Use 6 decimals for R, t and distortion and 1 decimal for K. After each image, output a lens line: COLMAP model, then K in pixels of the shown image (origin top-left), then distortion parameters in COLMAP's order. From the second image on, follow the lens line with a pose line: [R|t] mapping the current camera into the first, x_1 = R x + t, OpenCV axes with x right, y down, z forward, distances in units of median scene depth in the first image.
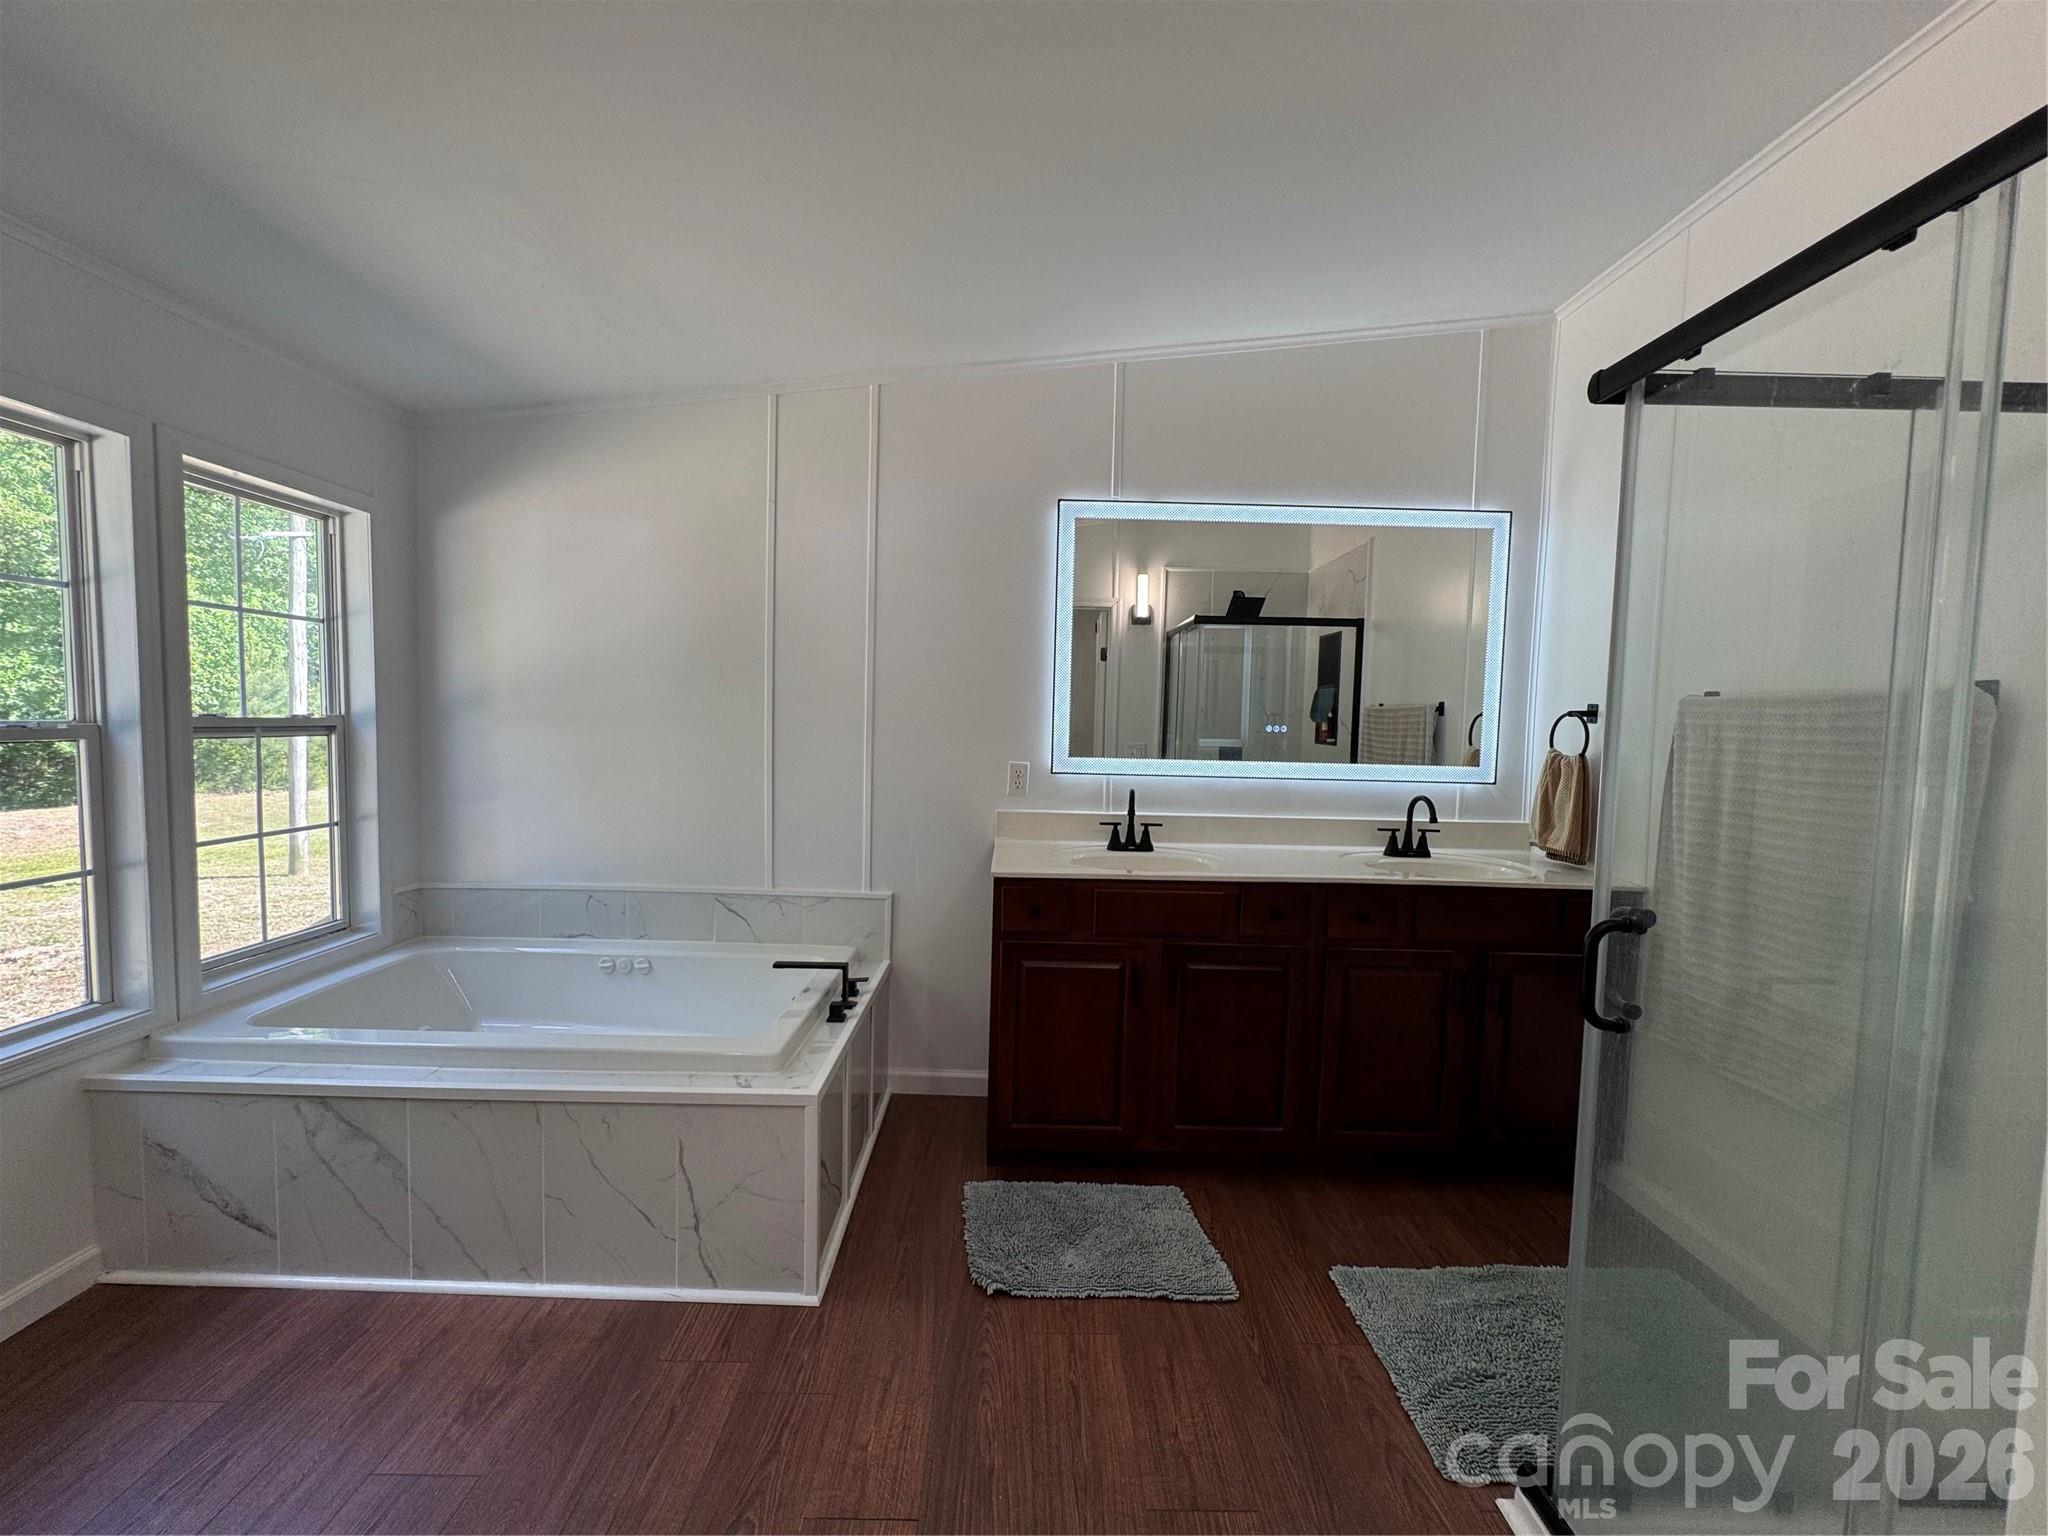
lens RADIAL K [[832.9, 0, 1030.3], [0, 832.9, 763.2], [0, 0, 1]] dist [-0.003653, -0.000048]
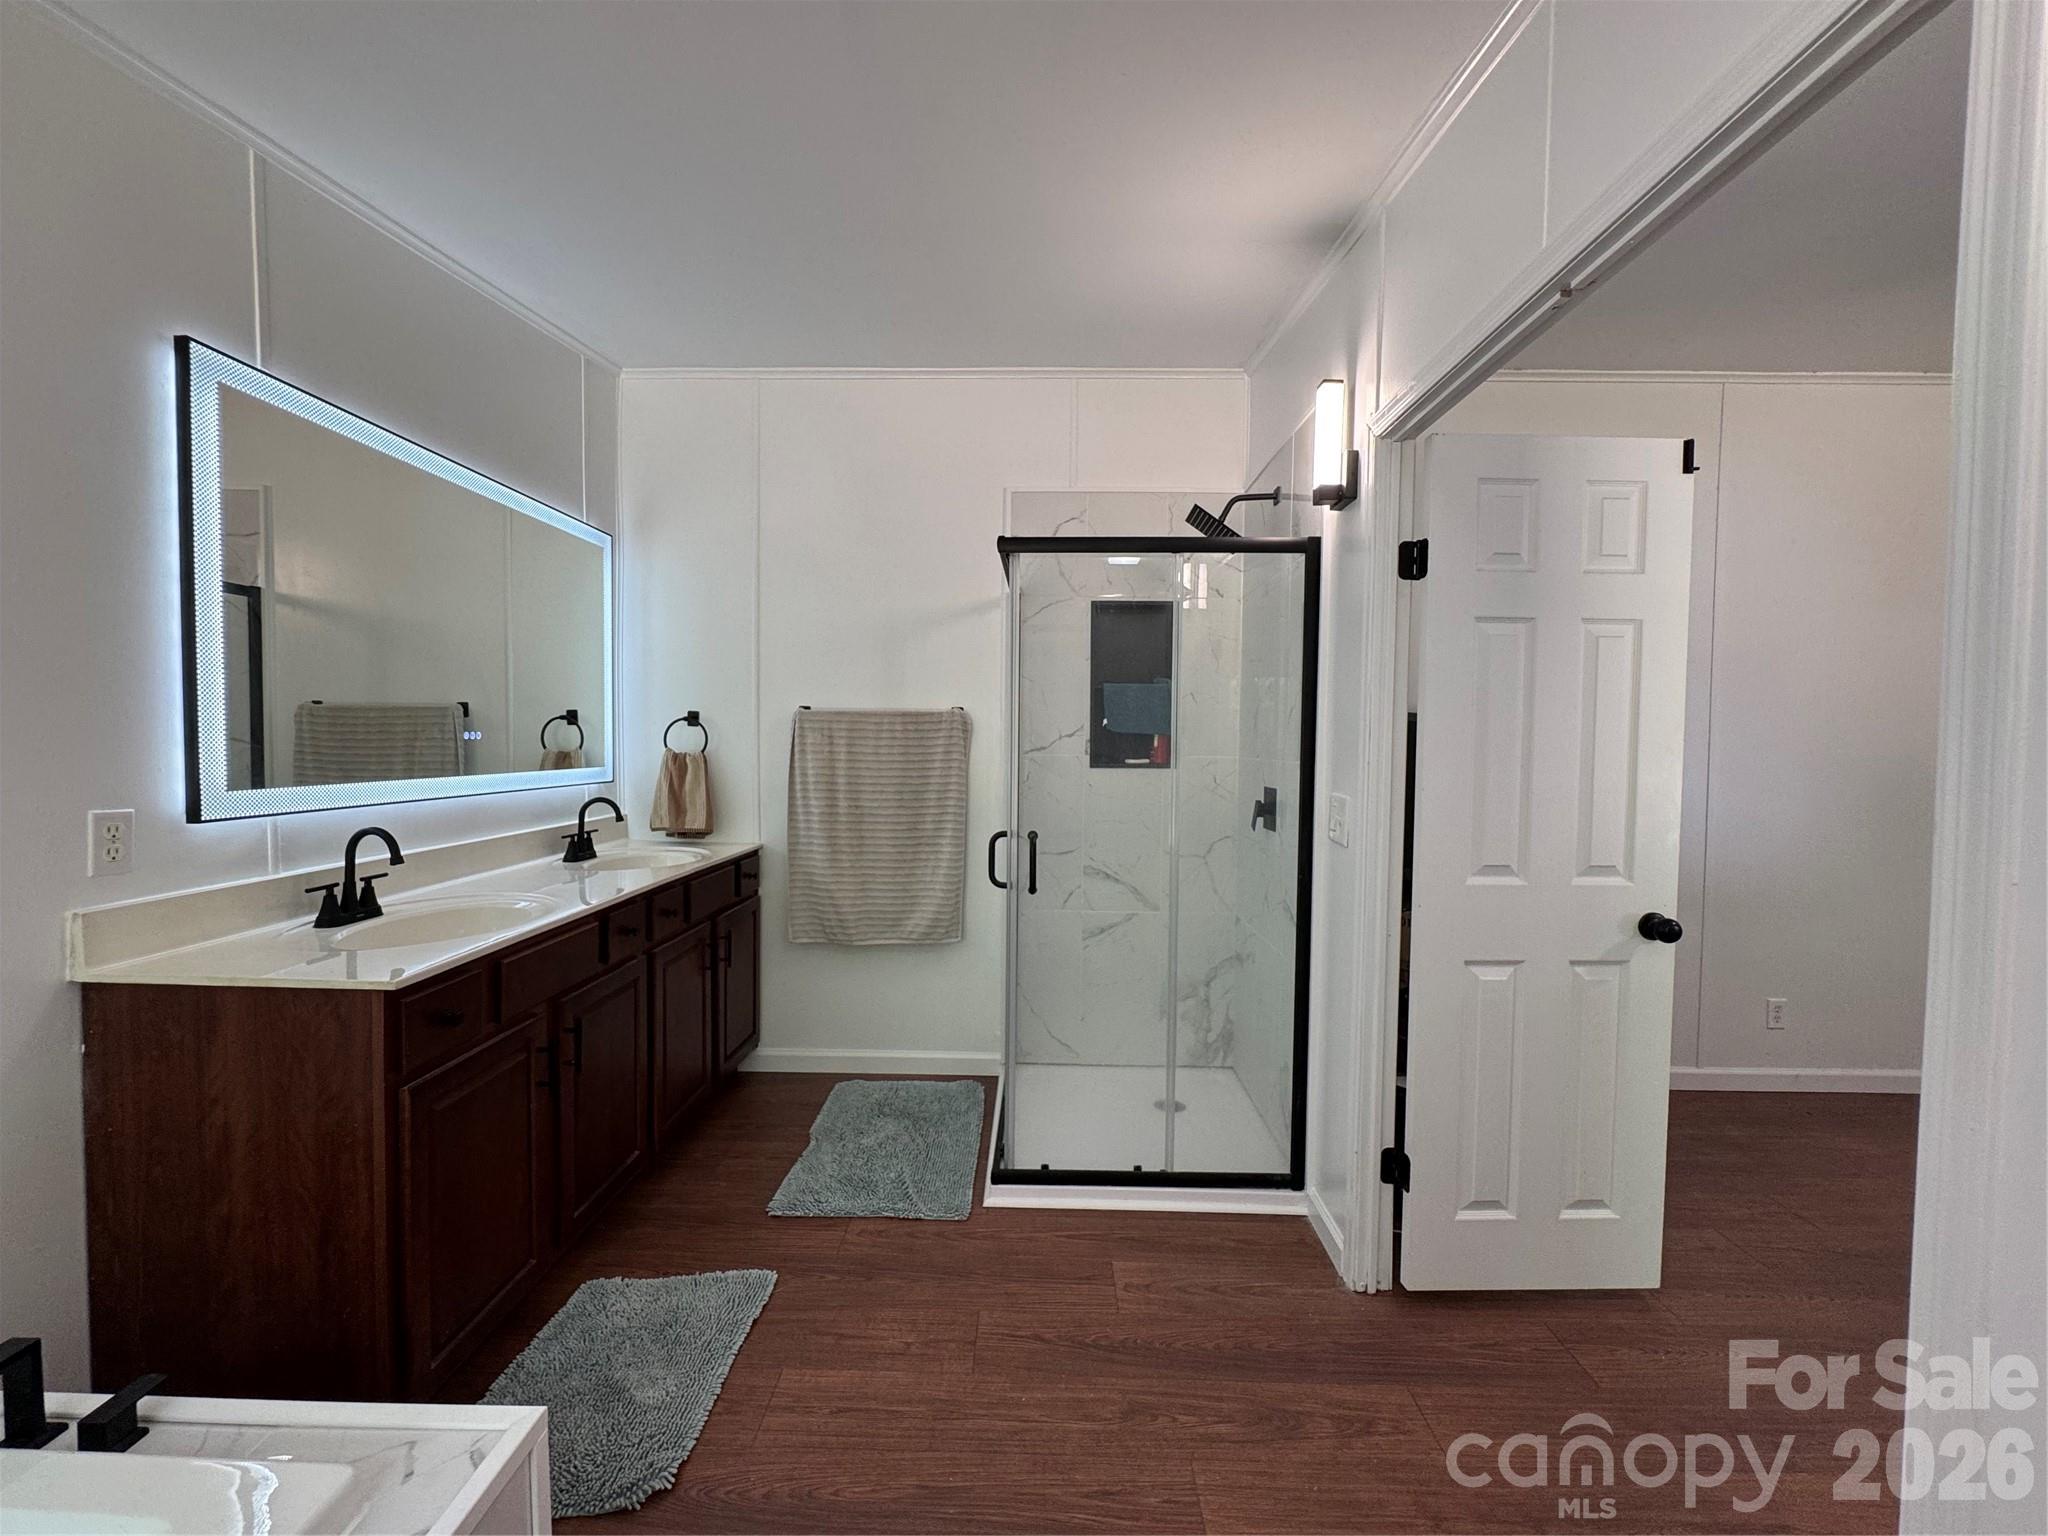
lens RADIAL K [[832.9, 0, 1030.3], [0, 832.9, 763.2], [0, 0, 1]] dist [-0.003653, -0.000048]
pose [[0.010516, -0.051575, 0.998614, -0.587394], [0.047574, 0.997564, 0.051019, -0.032989], [-0.998812, 0.046971, 0.012944, 0.483331]]
